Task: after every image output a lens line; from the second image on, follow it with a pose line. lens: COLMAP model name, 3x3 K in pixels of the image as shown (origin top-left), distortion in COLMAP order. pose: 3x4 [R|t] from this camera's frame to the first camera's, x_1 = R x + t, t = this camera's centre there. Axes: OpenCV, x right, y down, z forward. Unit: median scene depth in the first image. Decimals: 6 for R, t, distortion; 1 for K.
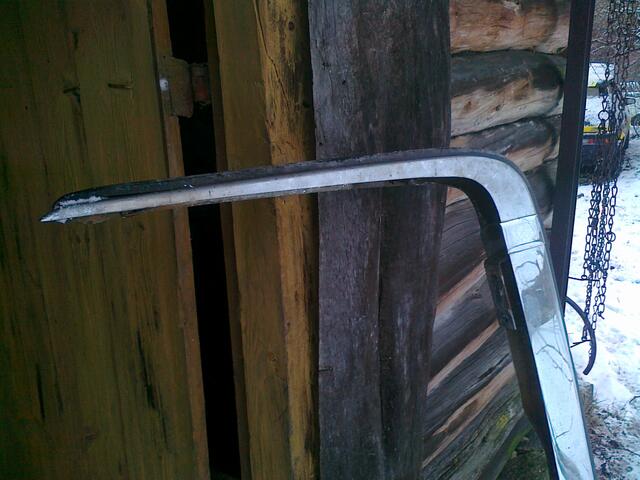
lens RADIAL K [[550.9, 0, 321.8], [0, 550.9, 241.4], [0, 0, 1]] dist [0.006407, -0.003743]
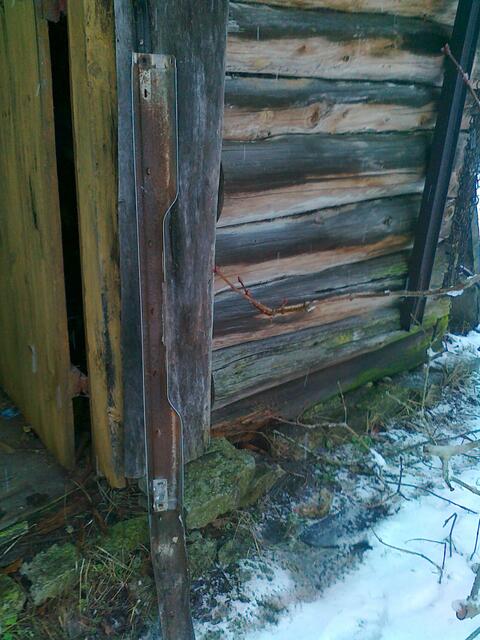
lens RADIAL K [[550.9, 0, 236.9], [0, 550.9, 318.9], [0, 0, 1]] dist [0.006407, -0.003743]
pose [[0.964072, 0.172827, -0.201733, 0.626597], [-0.145912, 0.979123, 0.141519, 0.263016], [0.221979, -0.106999, 0.969163, -0.422280]]
